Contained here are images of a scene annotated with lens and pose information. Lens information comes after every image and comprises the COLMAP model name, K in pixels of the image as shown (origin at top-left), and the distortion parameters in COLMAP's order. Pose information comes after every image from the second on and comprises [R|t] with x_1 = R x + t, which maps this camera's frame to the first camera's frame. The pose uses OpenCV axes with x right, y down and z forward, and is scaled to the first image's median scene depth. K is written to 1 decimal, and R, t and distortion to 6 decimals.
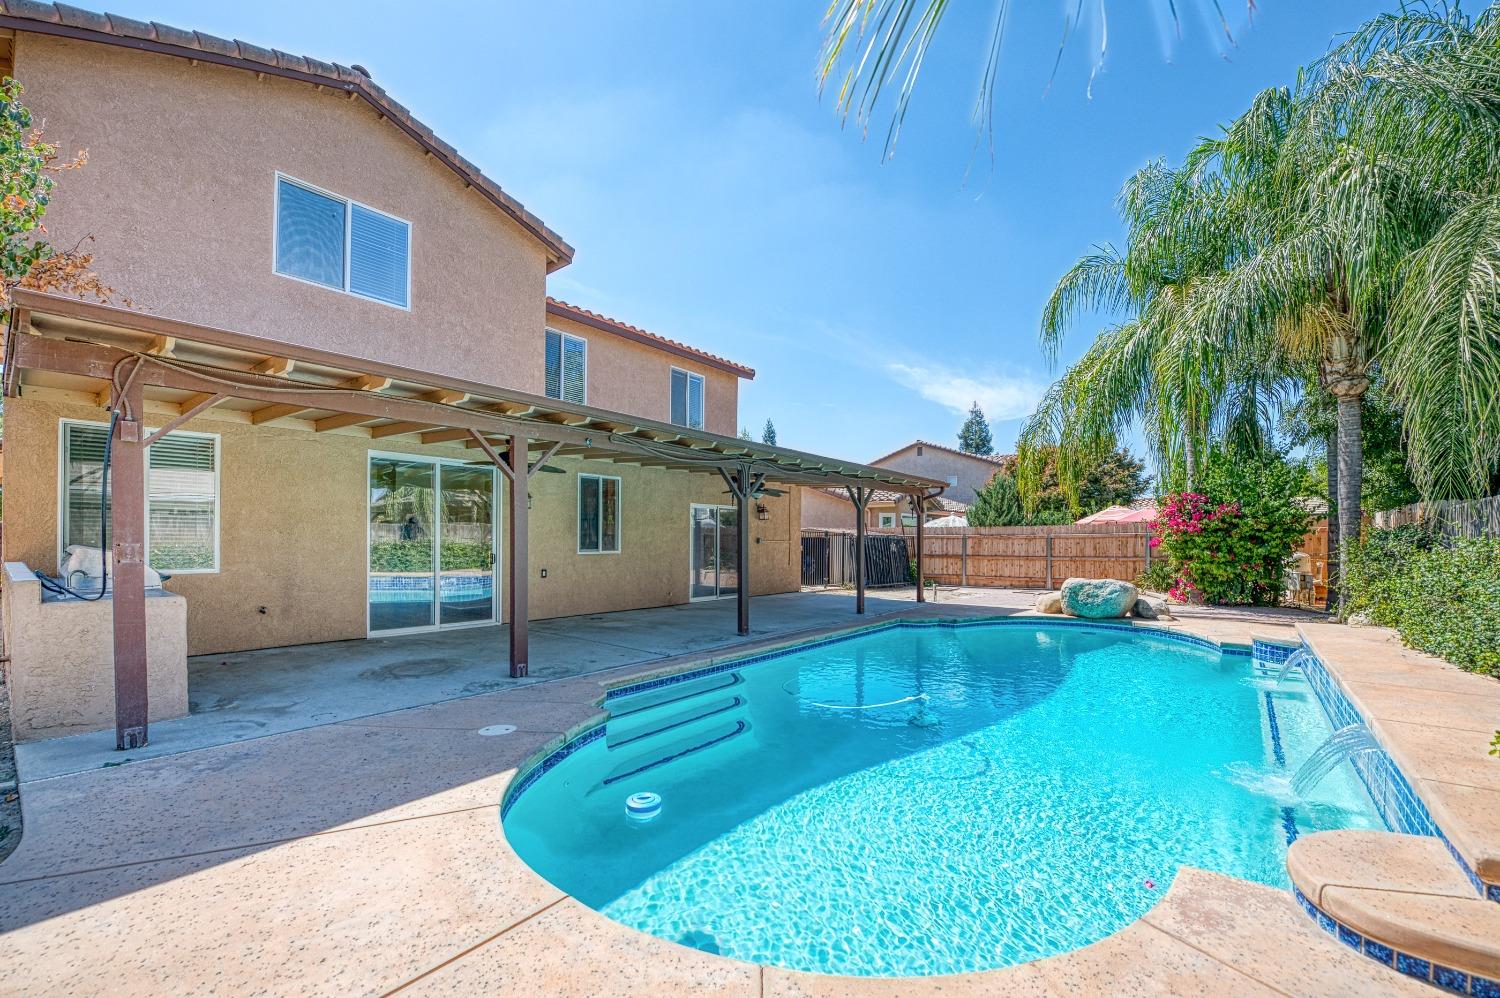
lens RADIAL K [[598.2, 0, 745.4], [0, 598.2, 543.8], [0, 0, 1]] dist [-0.018952, -0.000267]
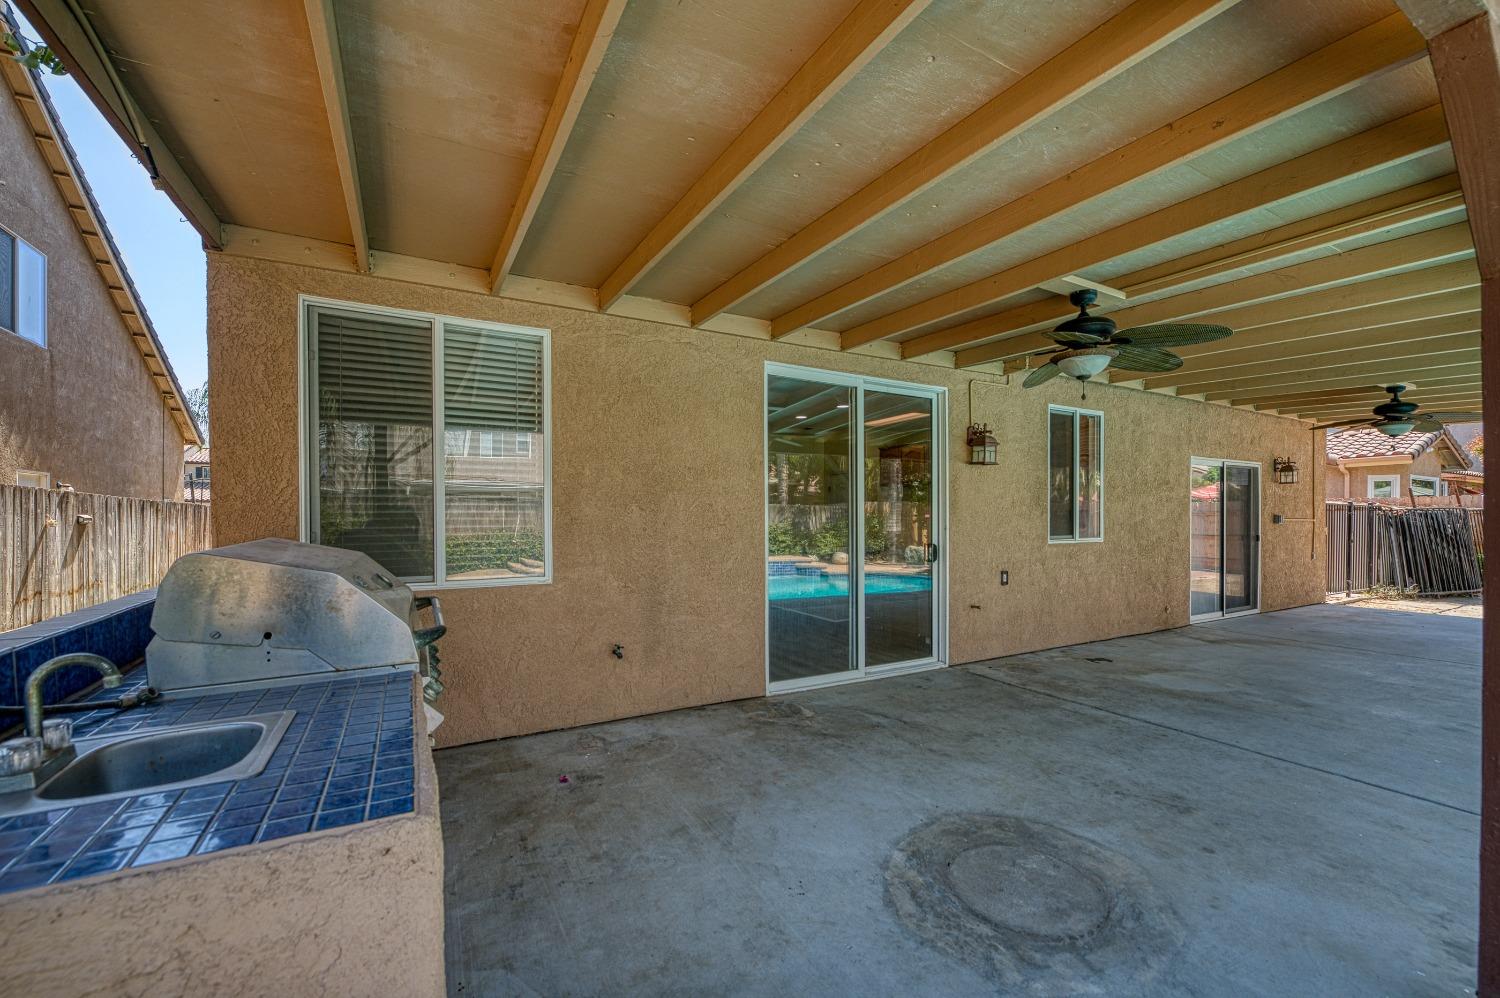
lens RADIAL K [[598.2, 0, 765.4], [0, 598.2, 540.5], [0, 0, 1]] dist [-0.018952, -0.000267]
pose [[0.929340, 0.001633, -0.369222, -0.313366], [0.007718, 0.999686, 0.023846, -0.001904], [0.369145, -0.025010, 0.929035, 0.346917]]
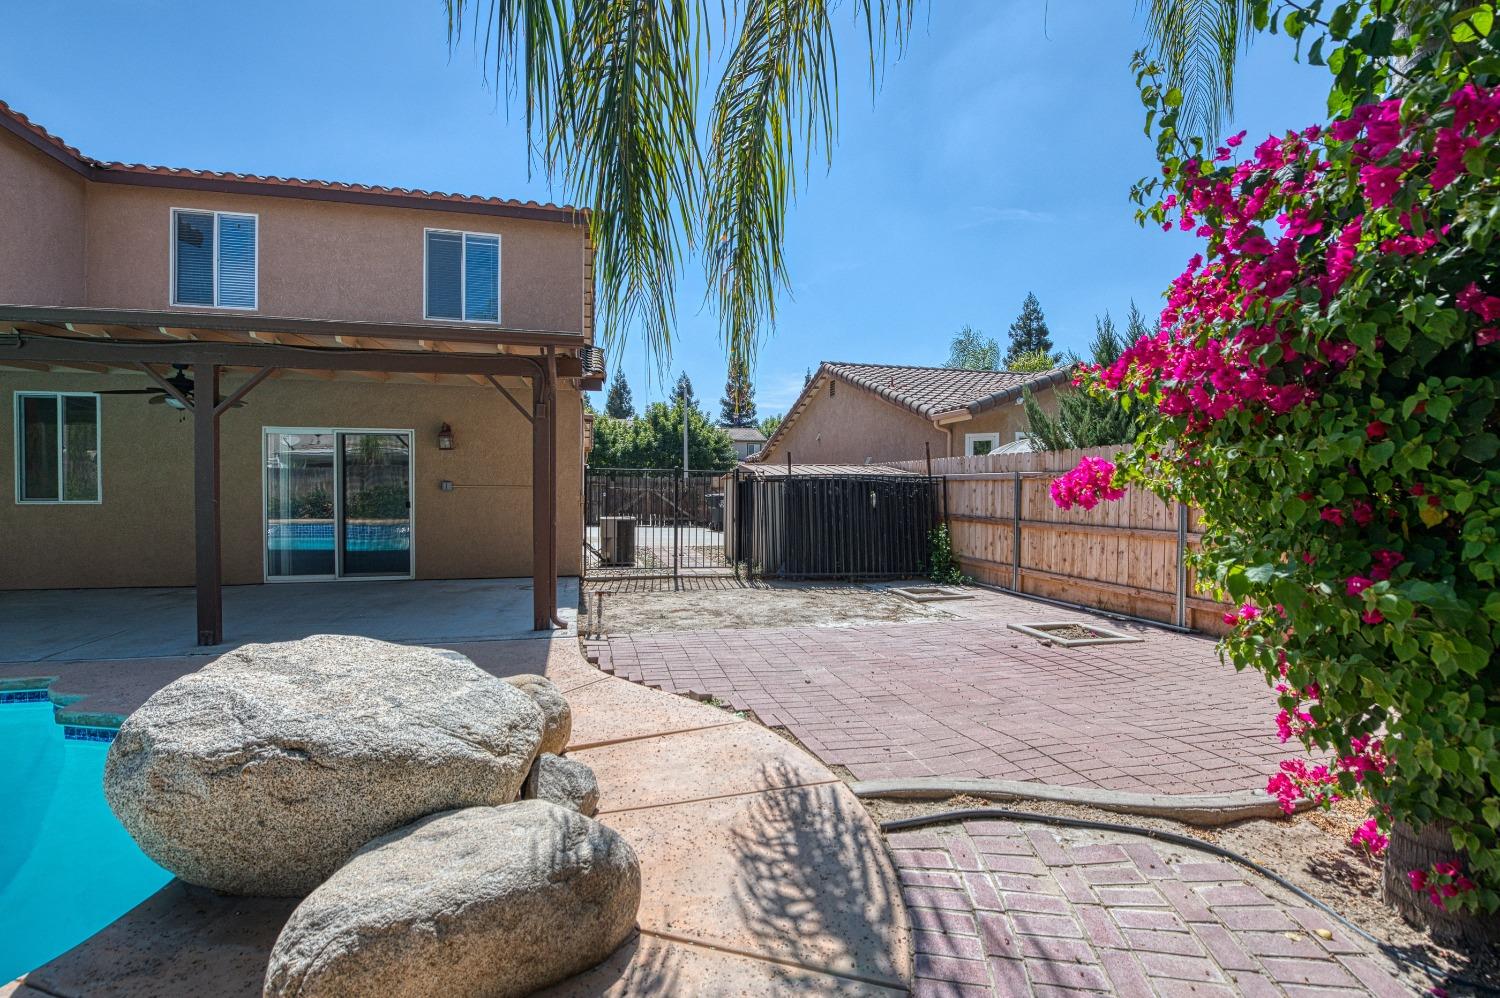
lens RADIAL K [[634.1, 0, 734.7], [0, 634.1, 498.6], [0, 0, 1]] dist [-0.020431, -0.000709]
pose [[0.800123, 0.009826, -0.599756, 0.828872], [-0.003159, 0.999921, 0.012168, -0.000953], [0.599828, -0.007841, 0.800091, 0.899087]]
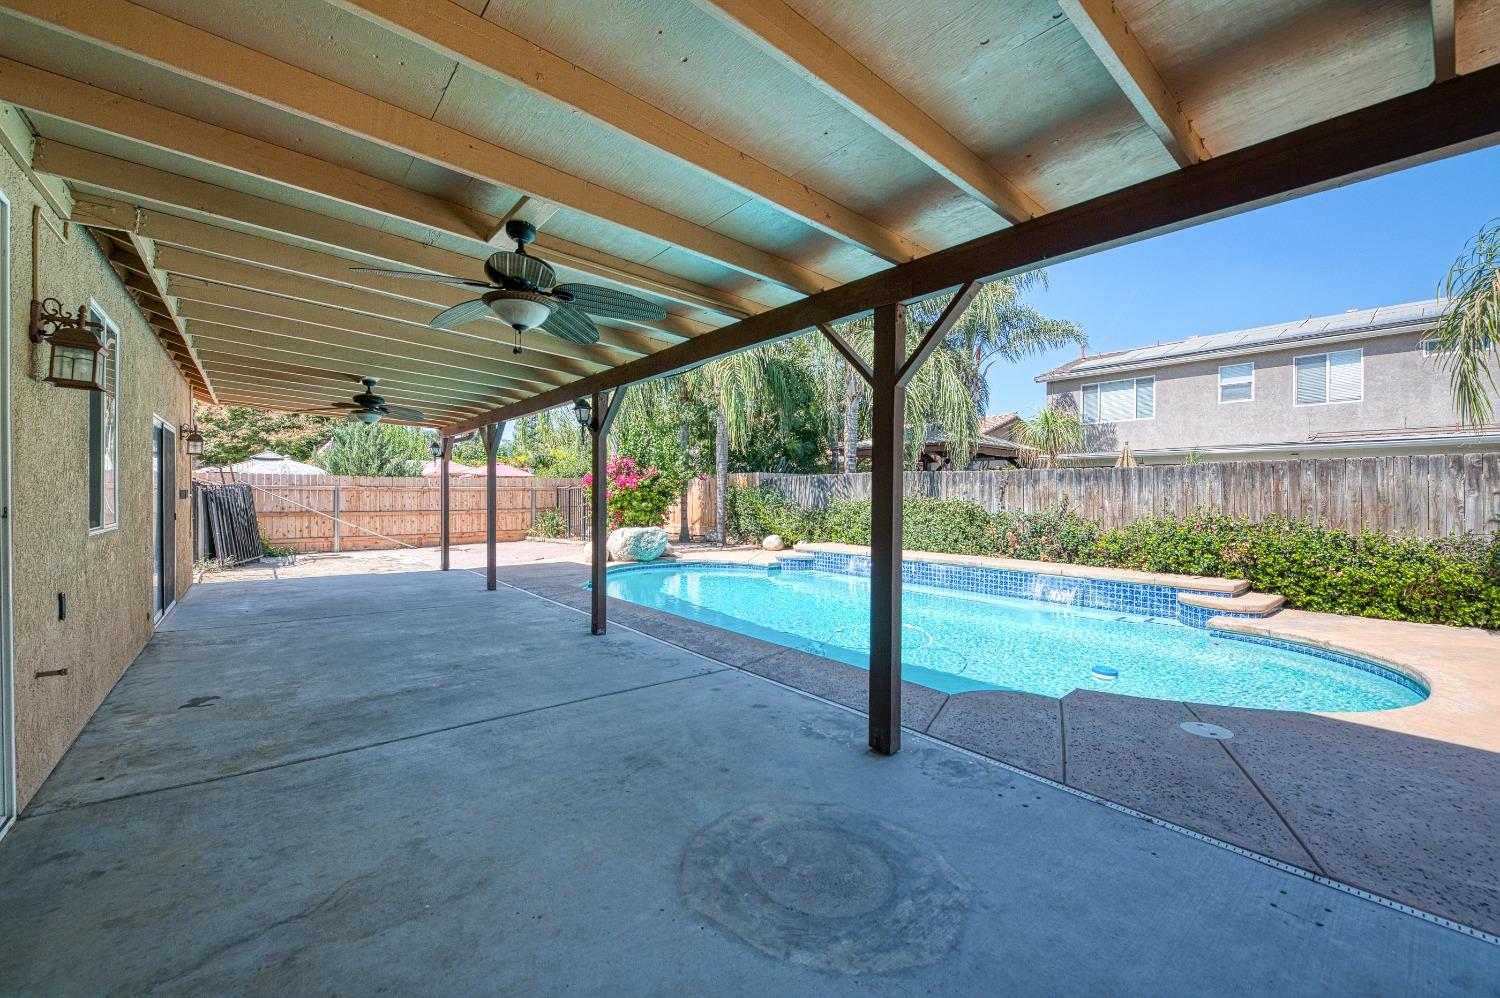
lens RADIAL K [[598.2, 0, 738.6], [0, 598.2, 509.3], [0, 0, 1]] dist [-0.018952, -0.000267]
pose [[0.213764, -0.025335, 0.976557, -0.499563], [0.001168, 0.999670, 0.025679, -0.006186], [-0.976885, -0.004349, 0.213723, 0.541603]]
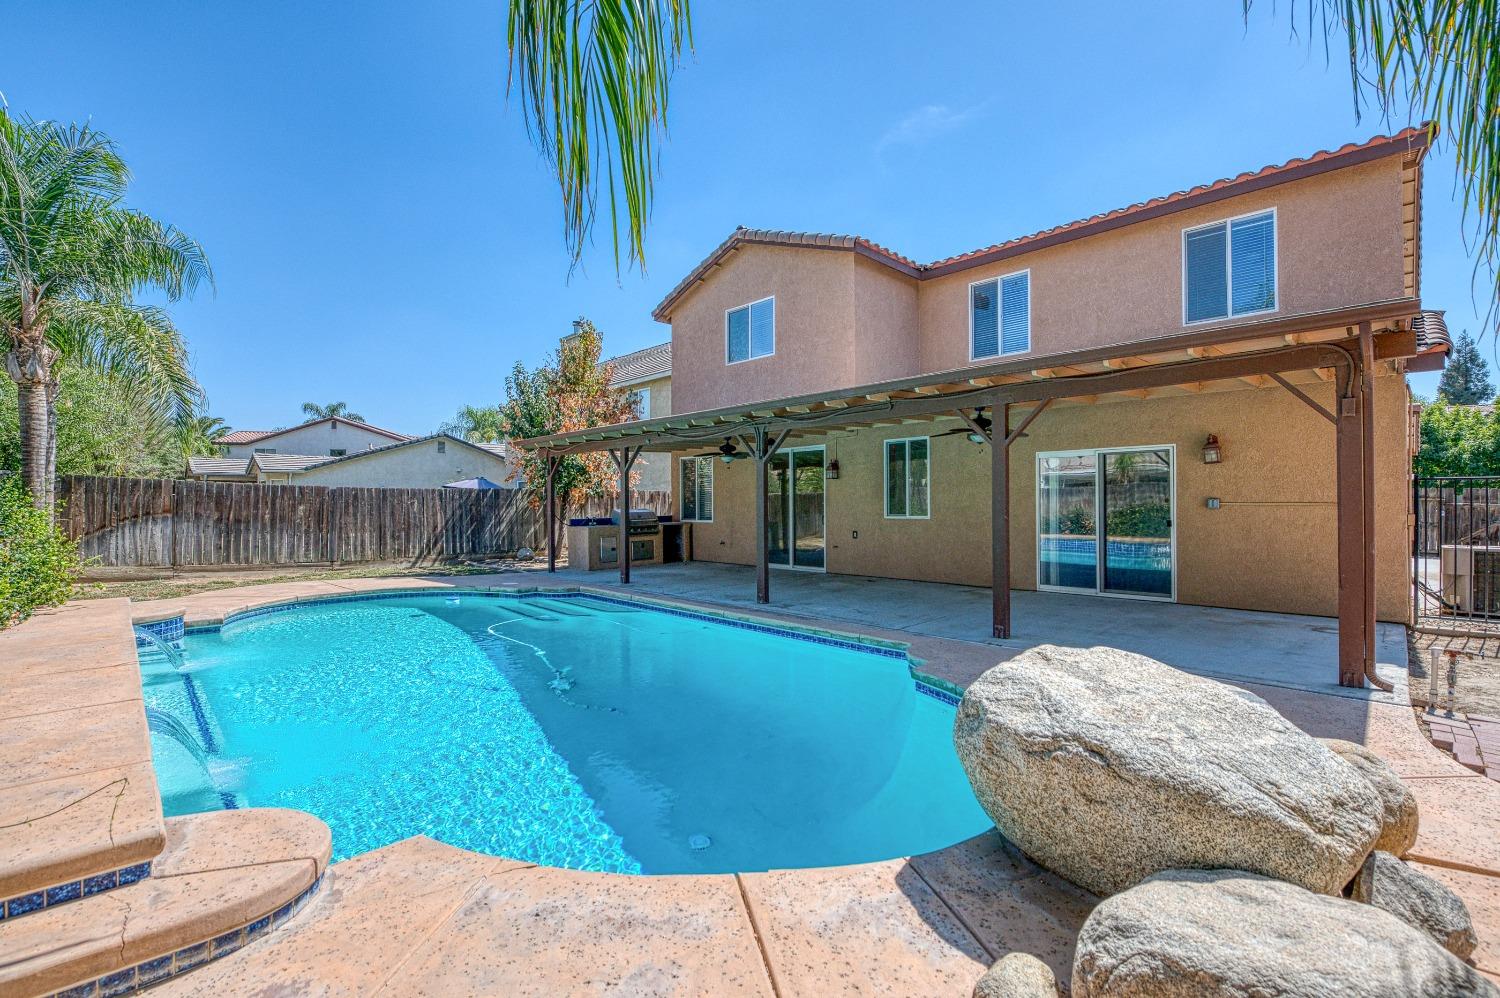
lens RADIAL K [[647.9, 0, 792.0], [0, 647.9, 501.7], [0, 0, 1]] dist [-0.018061, -0.001806]
pose [[-0.067675, -0.009155, -0.997665, 0.824654], [-0.000426, 0.999958, -0.009147, -0.001137], [0.997707, -0.000194, -0.067676, 0.887922]]
